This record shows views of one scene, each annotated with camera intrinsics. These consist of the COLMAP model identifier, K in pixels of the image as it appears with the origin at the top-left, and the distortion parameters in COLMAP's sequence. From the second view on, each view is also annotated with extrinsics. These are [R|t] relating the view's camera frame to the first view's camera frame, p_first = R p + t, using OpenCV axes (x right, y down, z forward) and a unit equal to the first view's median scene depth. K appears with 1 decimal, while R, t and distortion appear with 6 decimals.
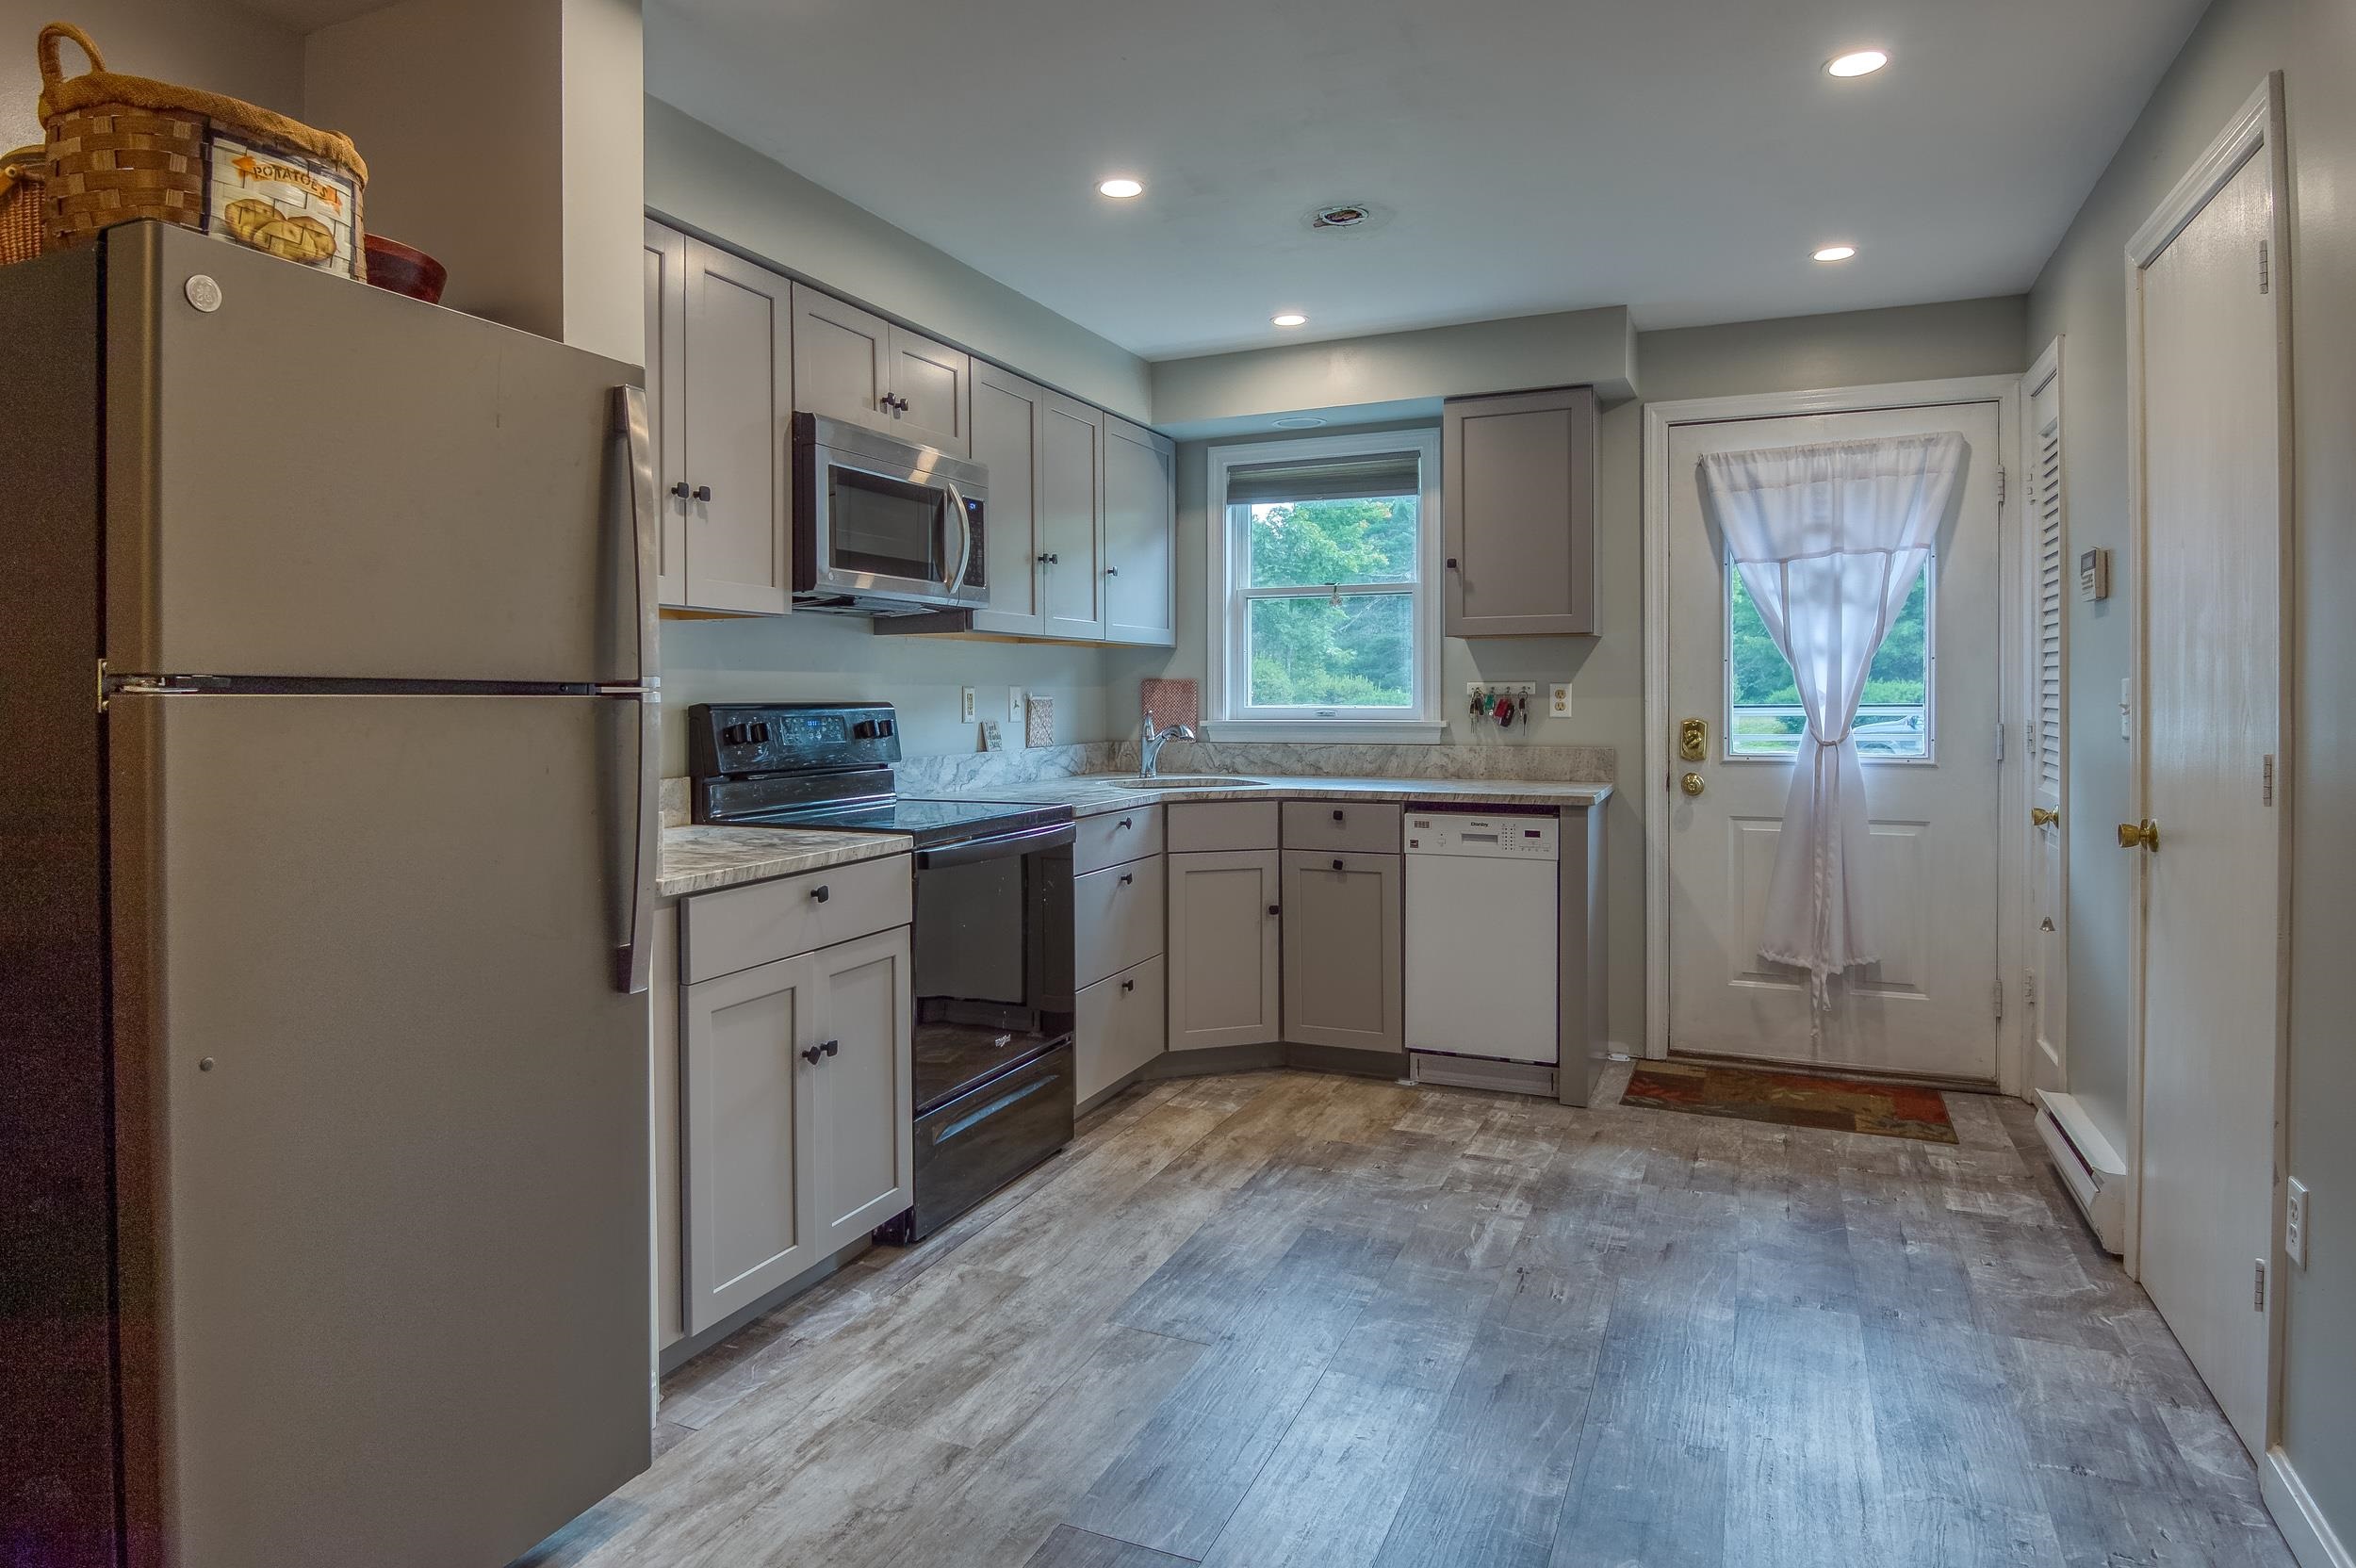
lens RADIAL K [[1370.4, 0, 1076.1], [0, 1370.4, 704.8], [0, 0, 1]] dist [0.029125, 0.001152]
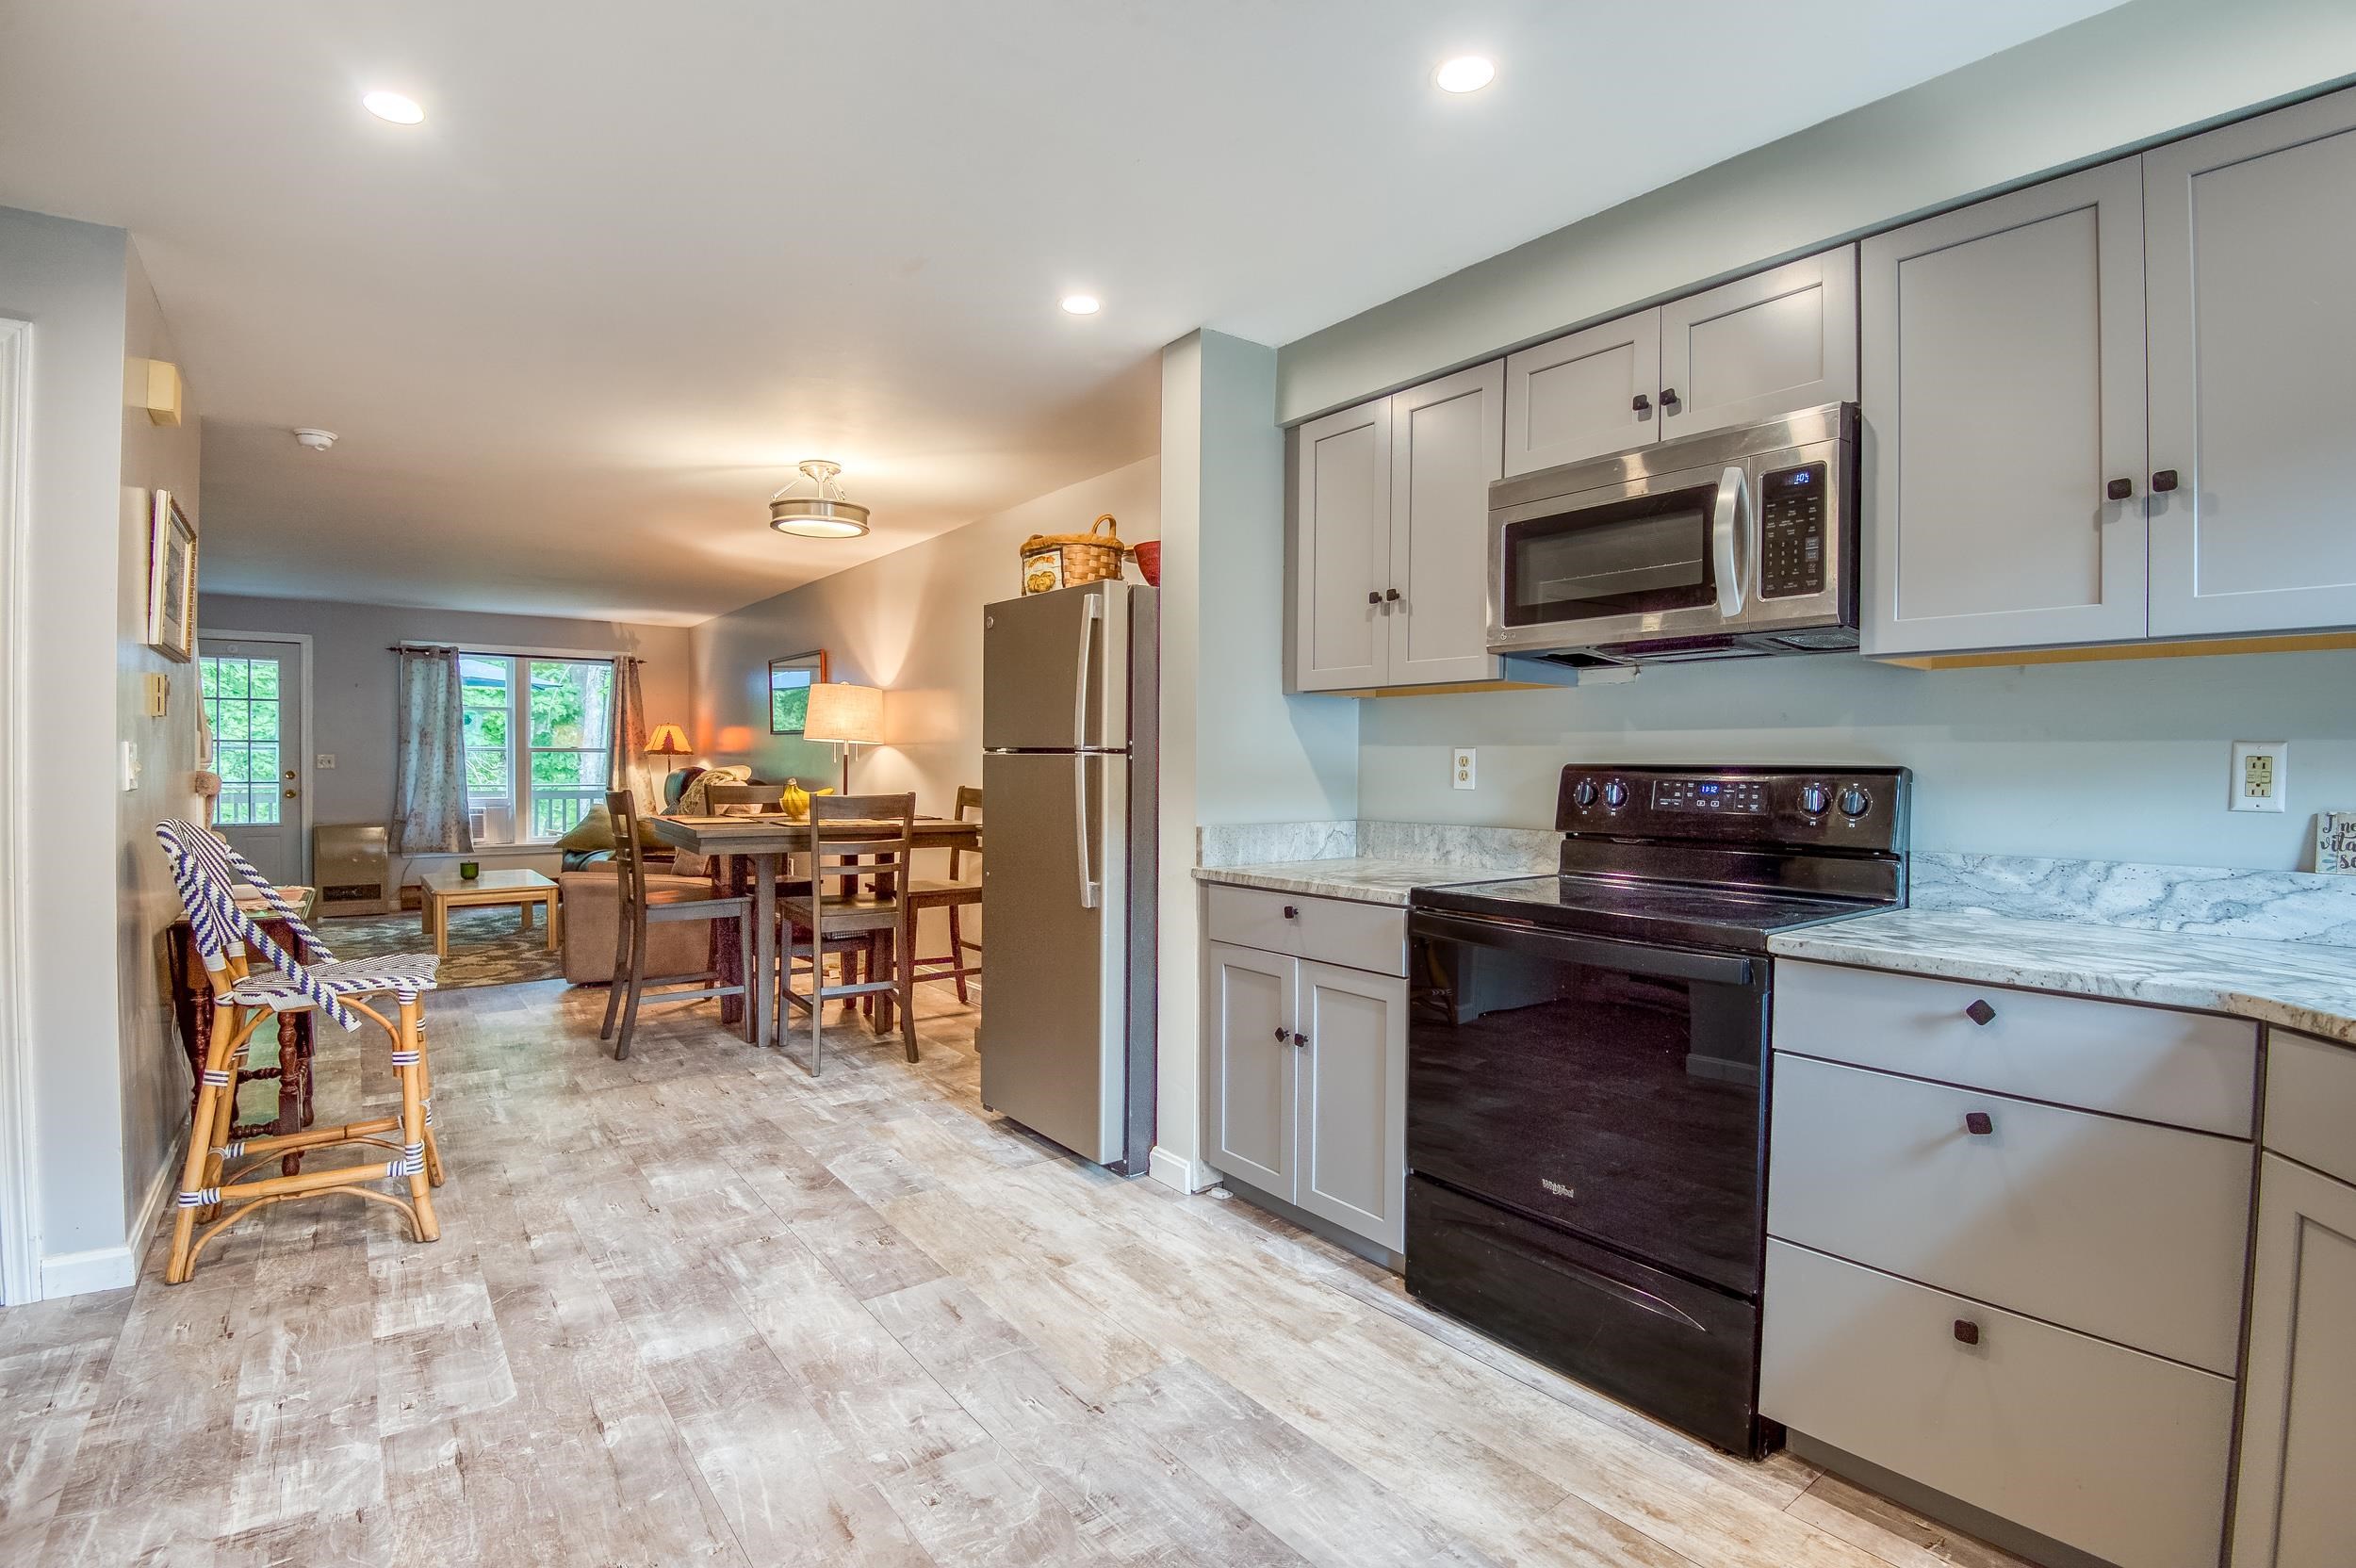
lens RADIAL K [[1109.2, 0, 1221.3], [0, 1109.2, 782.6], [0, 0, 1]] dist [-0.016423, -0.011284]
pose [[-0.408827, 0.015454, -0.912481, 0.477796], [-0.013817, 0.999637, 0.023120, -0.002013], [0.912507, 0.022060, -0.408465, 0.849041]]
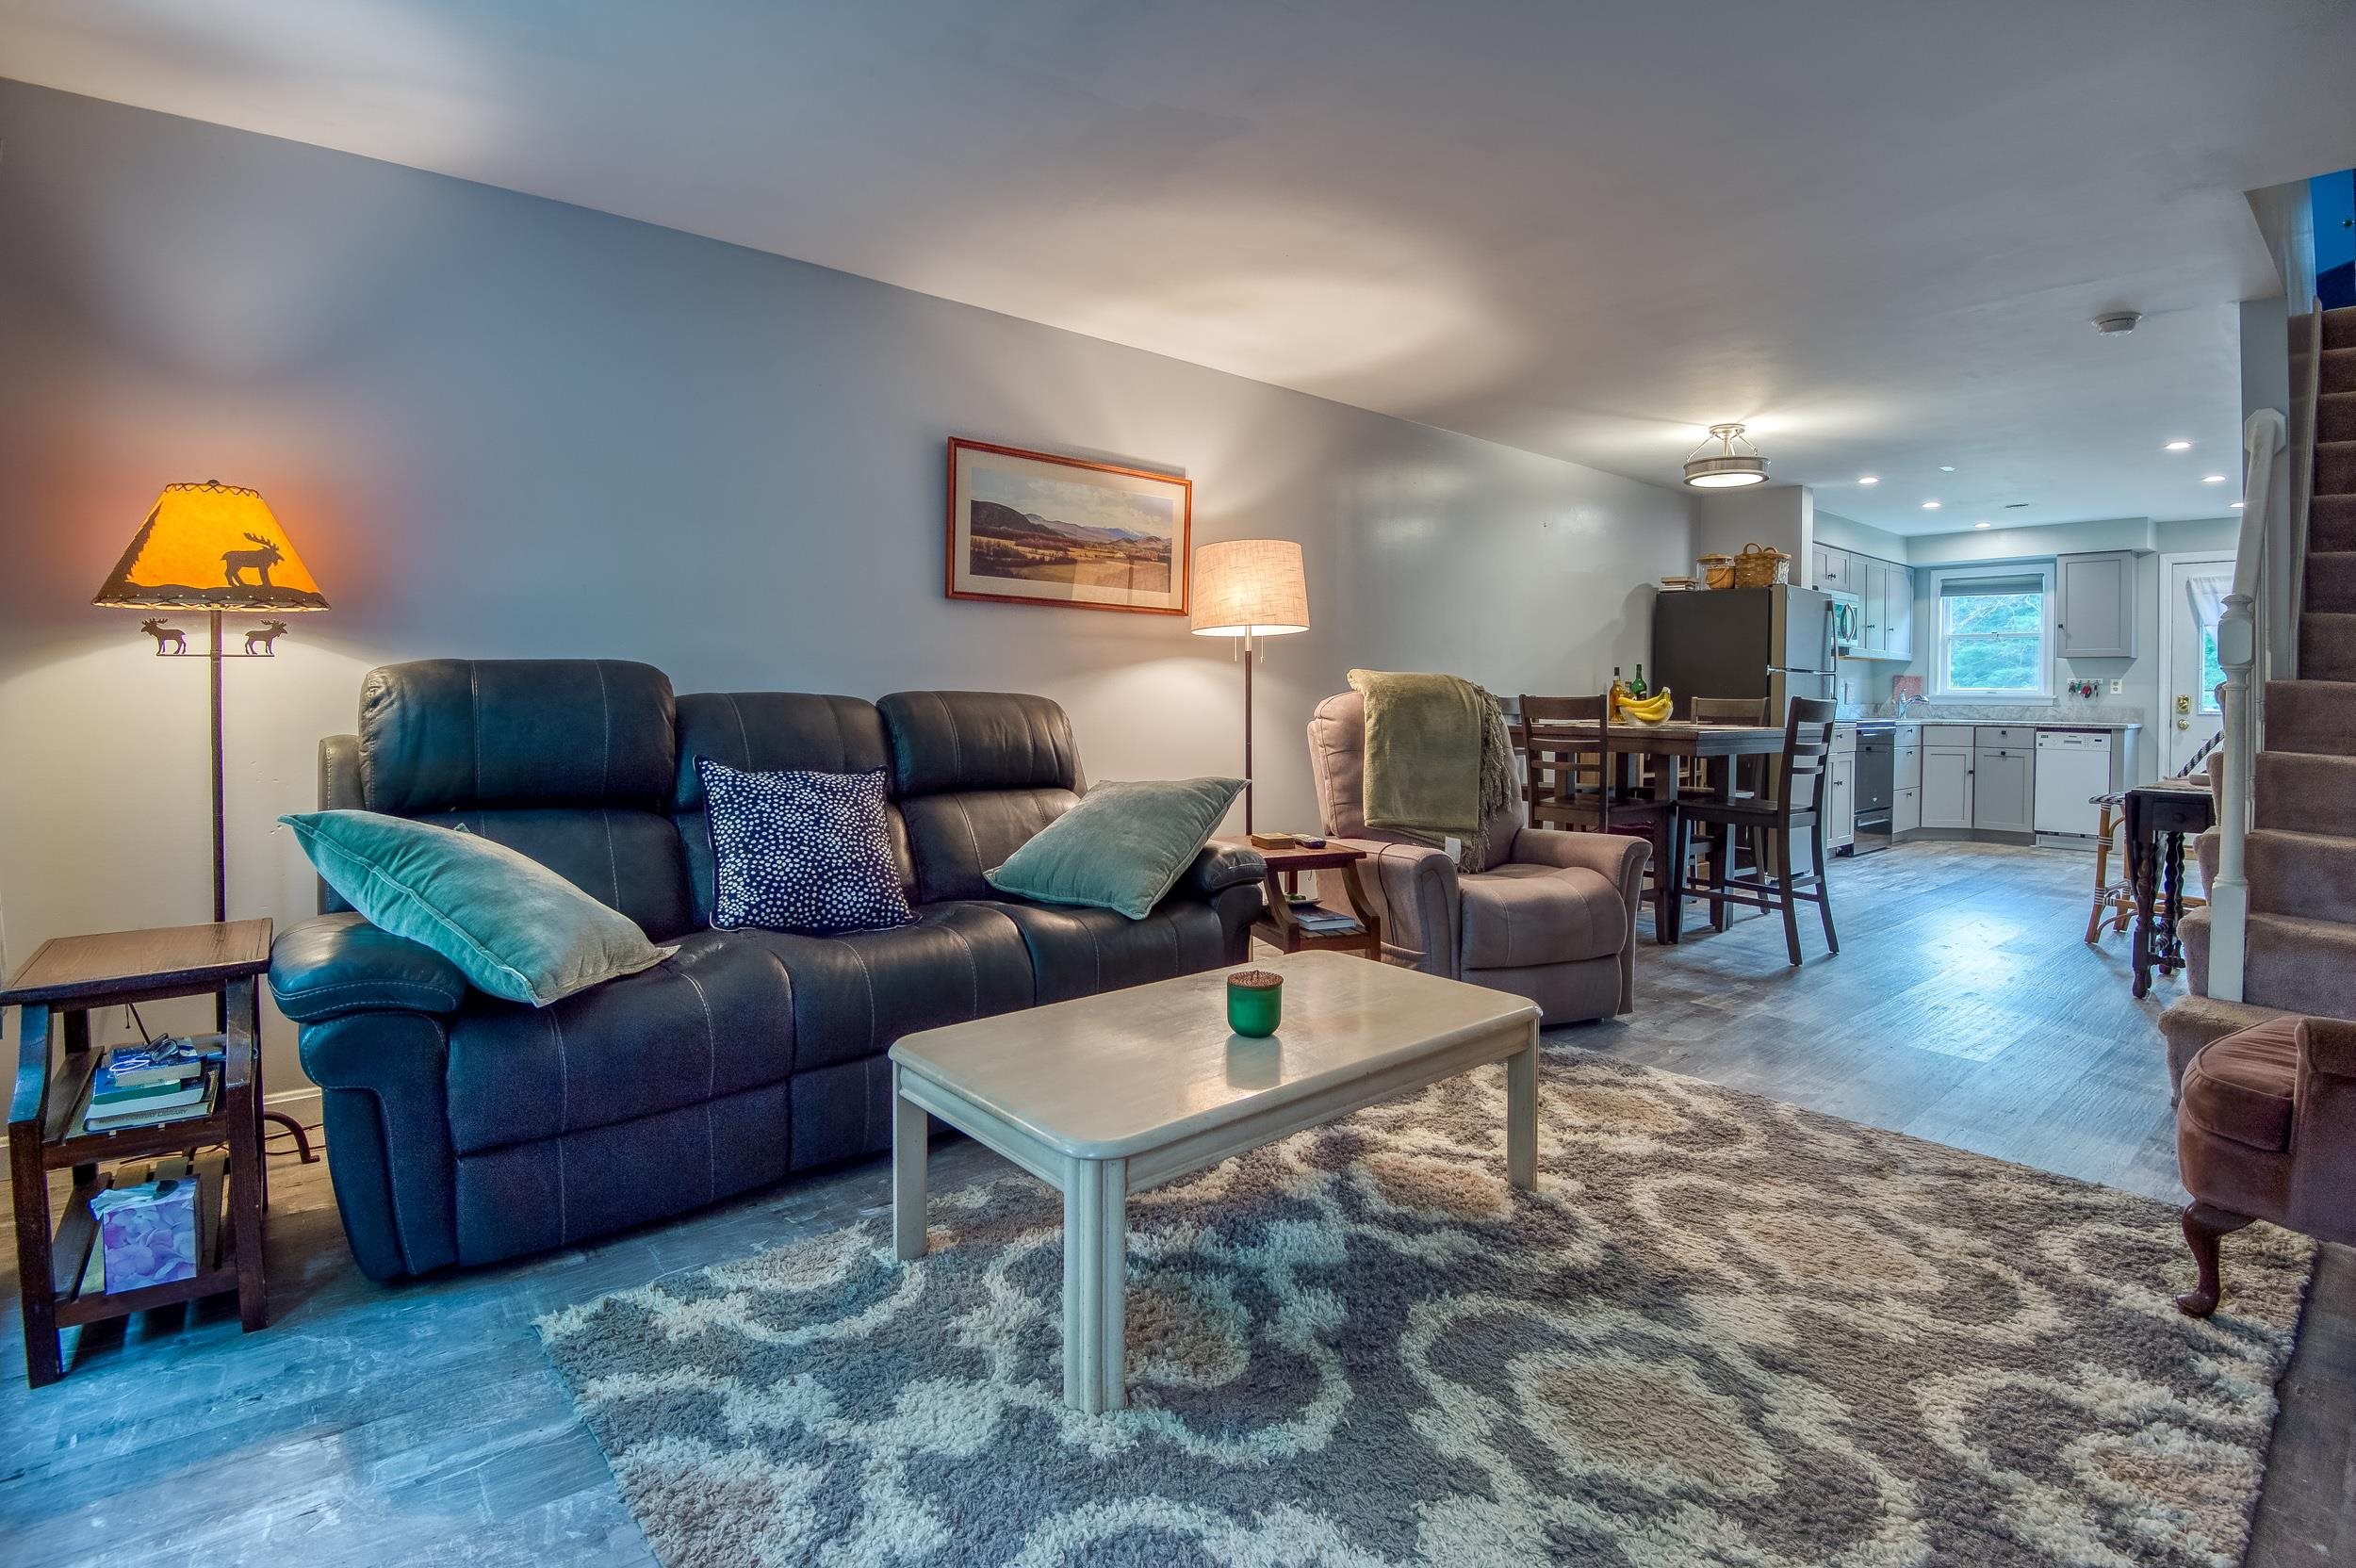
lens RADIAL K [[1109.2, 0, 1231.7], [0, 1109.2, 704.1], [0, 0, 1]] dist [-0.016423, -0.011284]
pose [[0.932417, 0.017016, -0.360983, -0.375945], [-0.016280, 0.999855, 0.005081, 0.043155], [0.361017, 0.001139, 0.932558, -1.274121]]
